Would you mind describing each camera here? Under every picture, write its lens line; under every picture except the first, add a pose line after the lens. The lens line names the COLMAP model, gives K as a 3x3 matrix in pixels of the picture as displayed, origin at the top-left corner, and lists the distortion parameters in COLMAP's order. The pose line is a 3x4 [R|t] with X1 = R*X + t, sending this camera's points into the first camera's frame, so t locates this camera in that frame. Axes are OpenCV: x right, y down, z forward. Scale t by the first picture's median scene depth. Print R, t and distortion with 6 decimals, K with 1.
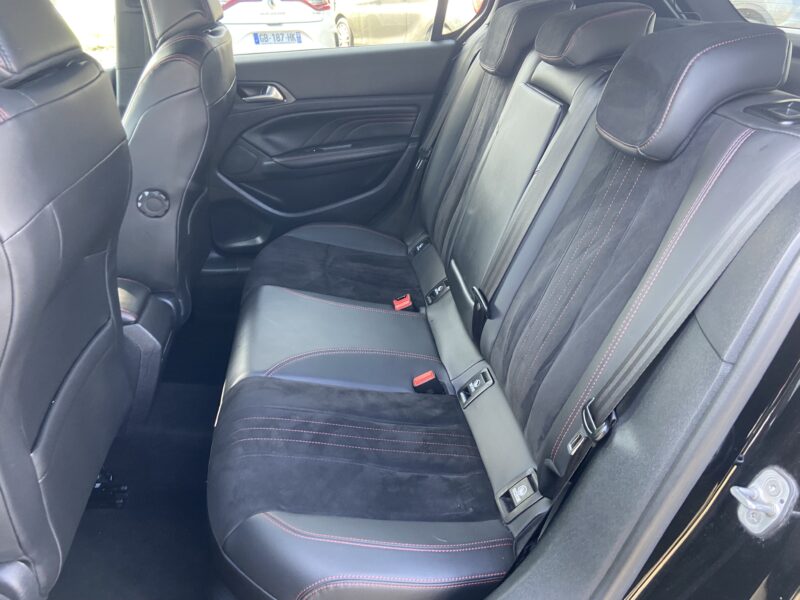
lens RADIAL K [[606.2, 0, 405.8], [0, 606.2, 305.4], [0, 0, 1]] dist [0.111664, -0.132606]
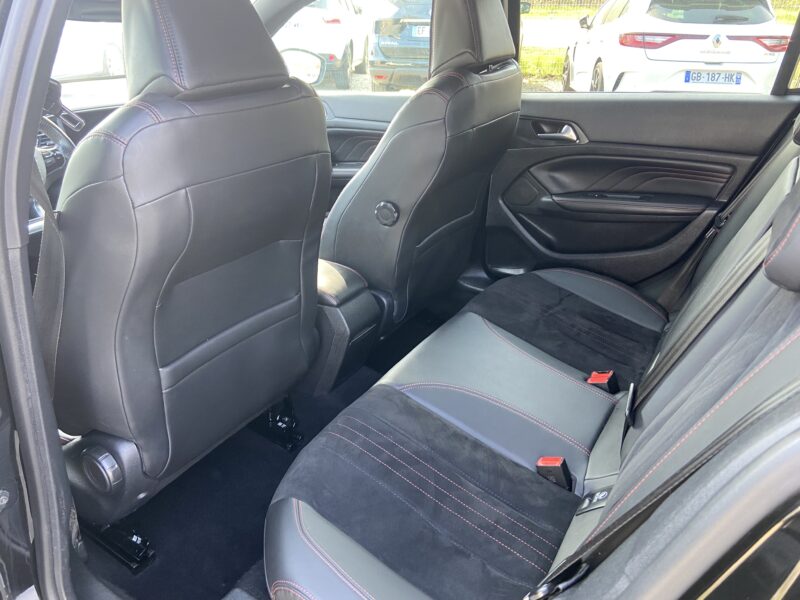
lens RADIAL K [[606.2, 0, 394.7], [0, 606.2, 300.6], [0, 0, 1]] dist [0.111664, -0.132606]
pose [[0.763767, 0.284790, -0.579270, 0.218575], [-0.313863, 0.948029, 0.052257, -0.054759], [0.564047, 0.141900, 0.813459, 0.082978]]
